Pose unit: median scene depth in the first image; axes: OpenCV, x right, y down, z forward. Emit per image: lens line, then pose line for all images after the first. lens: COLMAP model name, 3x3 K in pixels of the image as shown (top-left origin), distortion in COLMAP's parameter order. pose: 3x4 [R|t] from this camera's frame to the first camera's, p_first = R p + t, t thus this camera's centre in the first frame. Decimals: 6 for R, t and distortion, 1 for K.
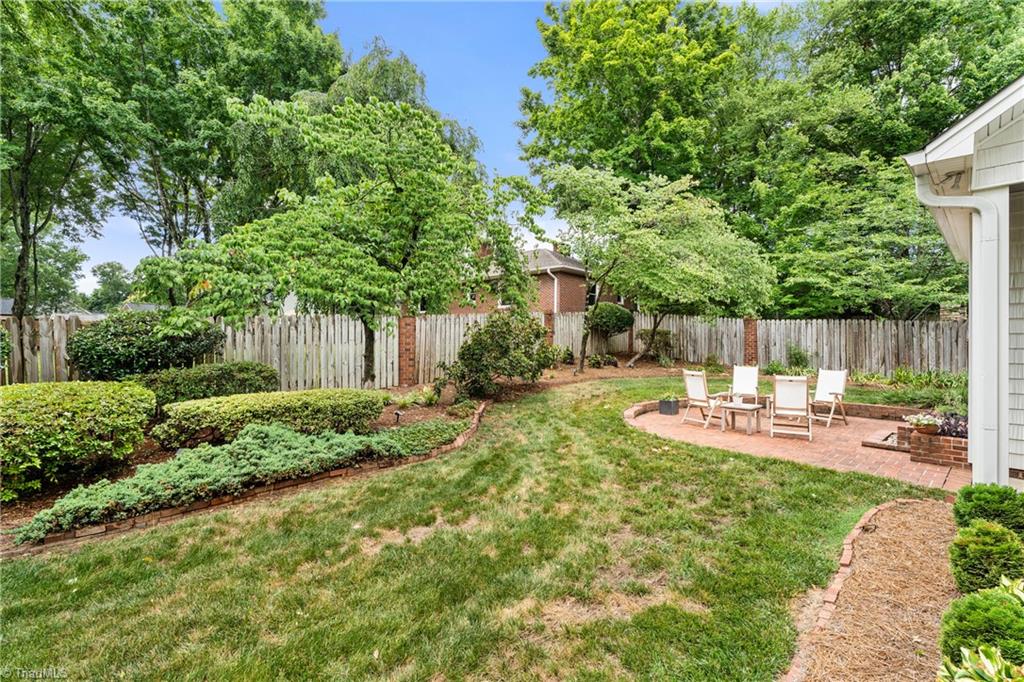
lens RADIAL K [[454.0, 0, 510.0], [0, 454.0, 340.0], [0, 0, 1]] dist [0.001069, -0.000188]
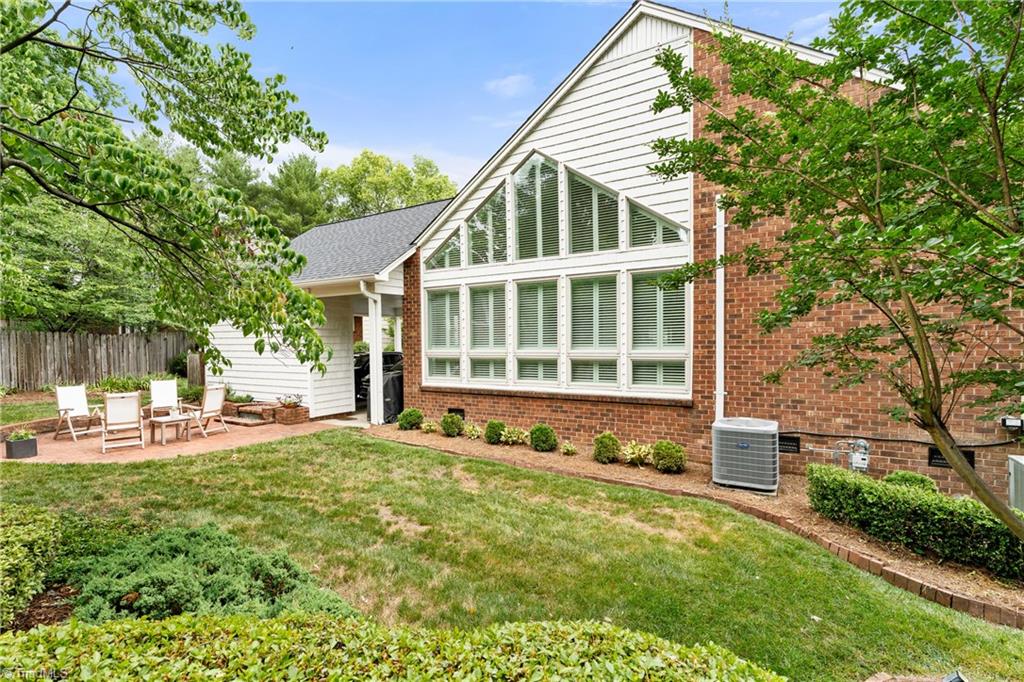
lens RADIAL K [[454.0, 0, 510.0], [0, 454.0, 340.0], [0, 0, 1]] dist [0.001069, -0.000188]
pose [[-0.265446, -0.003530, 0.964119, -0.465768], [0.003752, 0.999982, 0.004694, -0.029059], [-0.964118, 0.004863, -0.265428, 0.306643]]
